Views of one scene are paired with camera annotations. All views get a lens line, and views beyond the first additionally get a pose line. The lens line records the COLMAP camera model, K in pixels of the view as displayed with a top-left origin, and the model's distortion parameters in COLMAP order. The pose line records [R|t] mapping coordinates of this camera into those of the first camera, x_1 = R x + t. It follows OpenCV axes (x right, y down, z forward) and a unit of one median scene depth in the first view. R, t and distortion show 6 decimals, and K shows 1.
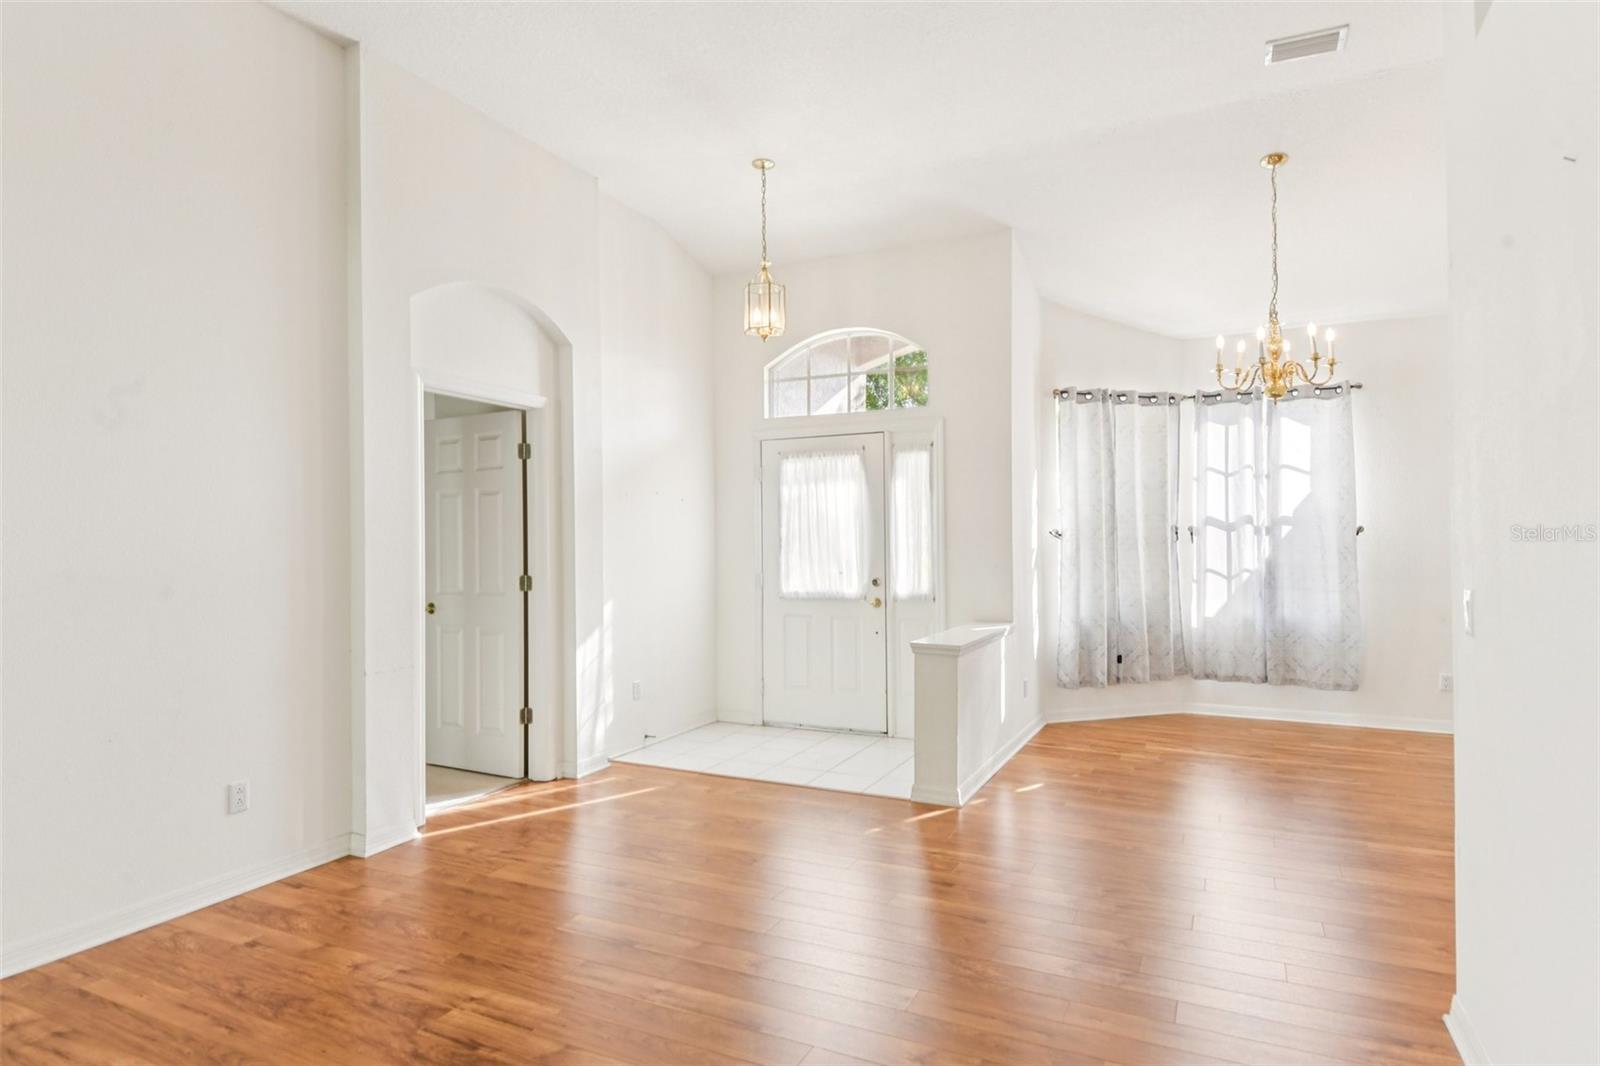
lens RADIAL K [[903.0, 0, 739.3], [0, 903.0, 535.3], [0, 0, 1]] dist [0.028623, -0.012340]
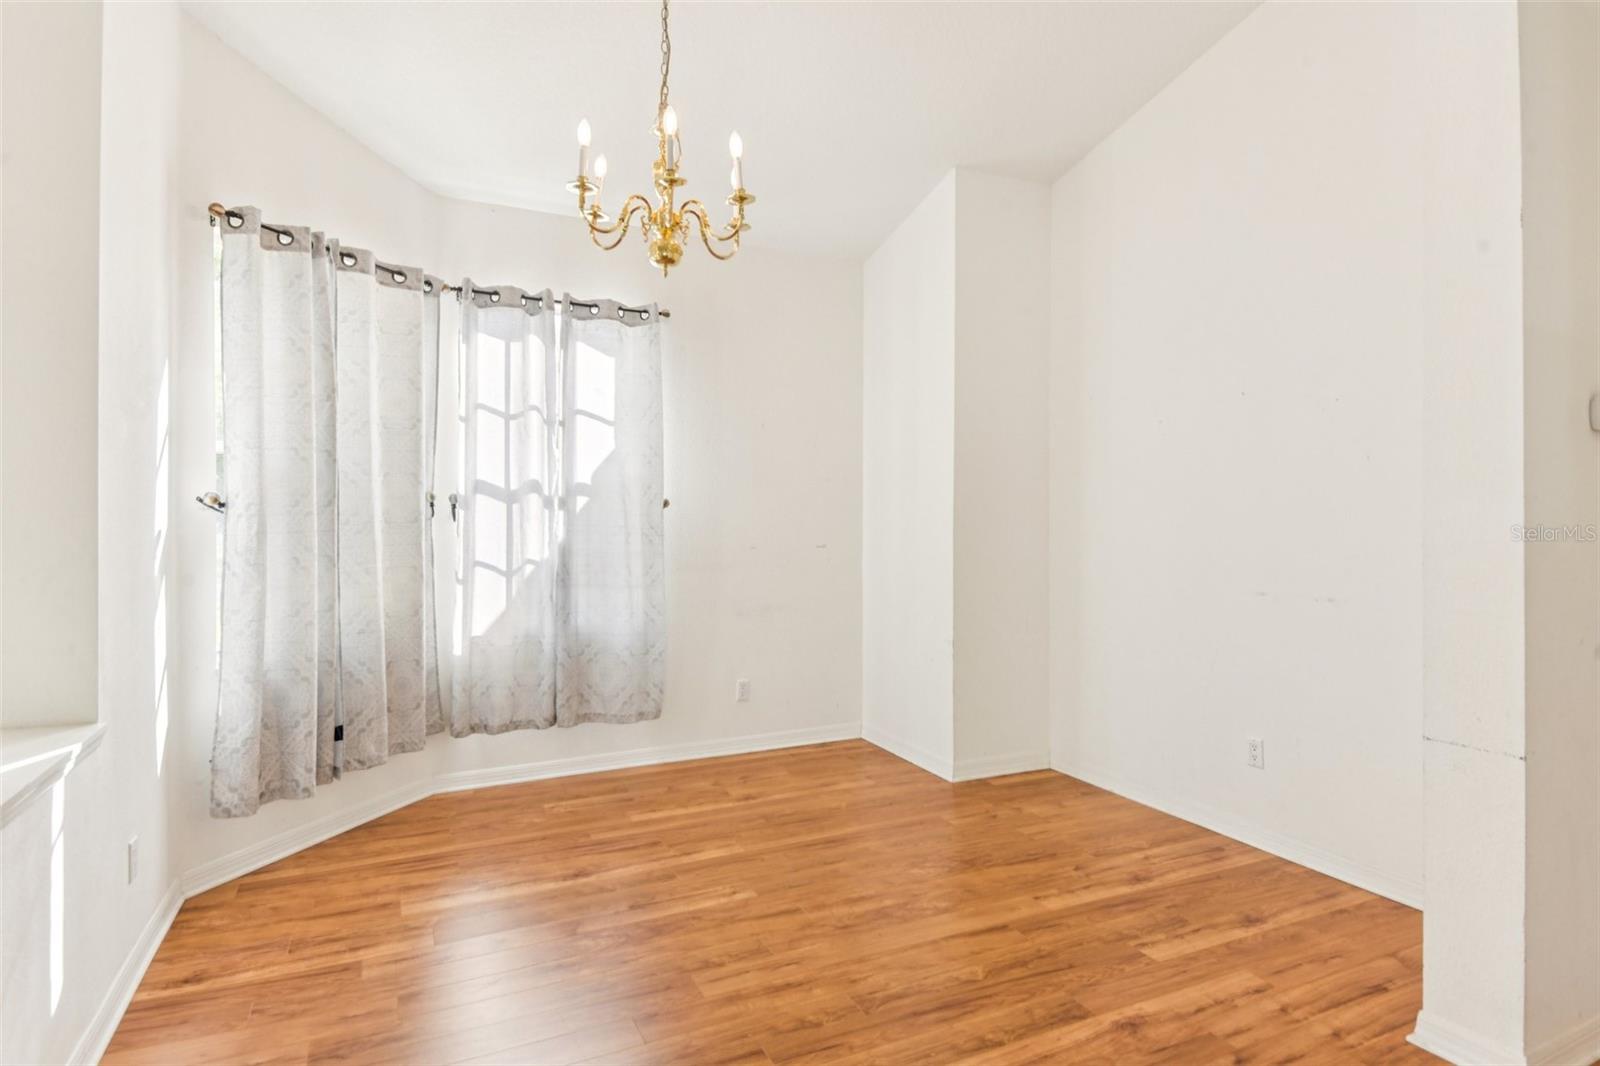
lens RADIAL K [[903.0, 0, 816.6], [0, 903.0, 509.9], [0, 0, 1]] dist [0.028623, -0.012340]
pose [[0.584706, 0.010565, 0.811177, 0.140624], [-0.010215, 0.999932, -0.005660, 0.001967], [-0.811181, -0.004976, 0.584774, 0.446205]]
